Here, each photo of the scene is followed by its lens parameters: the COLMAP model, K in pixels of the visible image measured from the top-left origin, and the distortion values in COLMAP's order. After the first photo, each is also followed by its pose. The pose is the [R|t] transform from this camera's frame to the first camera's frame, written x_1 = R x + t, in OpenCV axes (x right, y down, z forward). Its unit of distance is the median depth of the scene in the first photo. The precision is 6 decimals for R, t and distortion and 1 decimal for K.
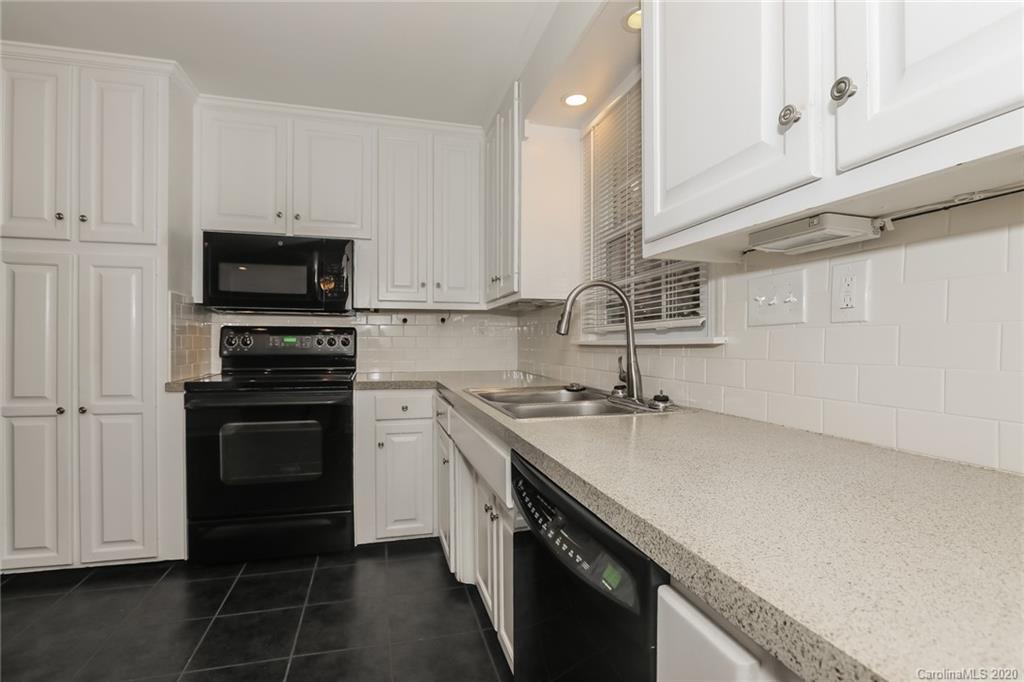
lens RADIAL K [[469.0, 0, 513.8], [0, 469.0, 346.8], [0, 0, 1]] dist [0.018316, 0.000304]
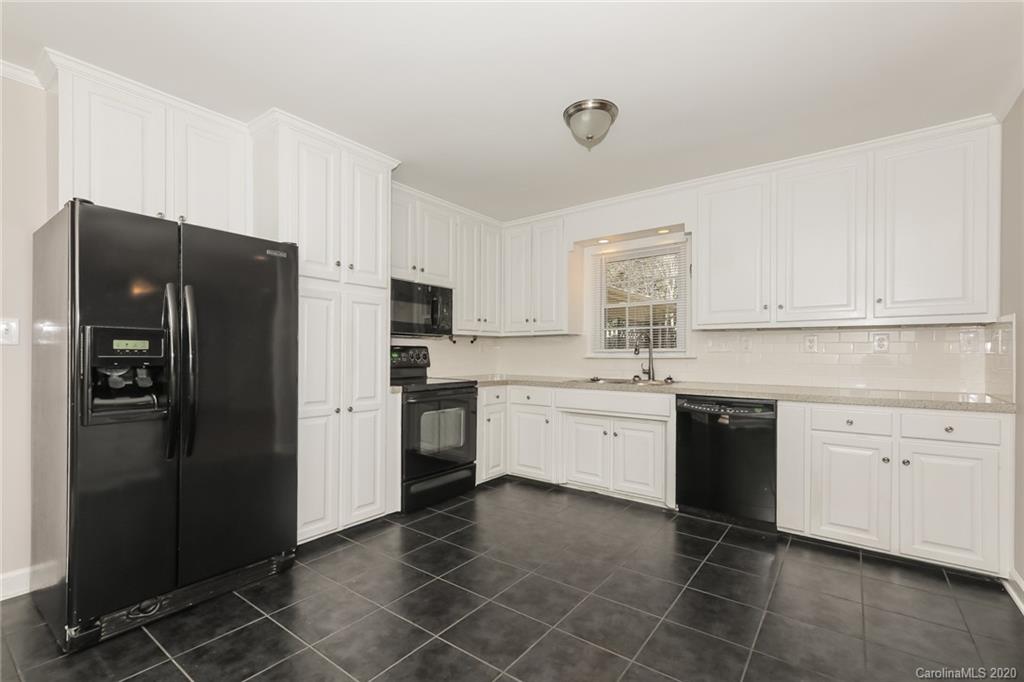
lens RADIAL K [[469.0, 0, 508.4], [0, 469.0, 349.7], [0, 0, 1]] dist [0.018316, 0.000304]
pose [[0.741202, 0.002724, 0.671276, -1.423700], [0.009040, 0.999861, -0.014039, -0.011644], [-0.671221, 0.016474, 0.741074, -0.268090]]
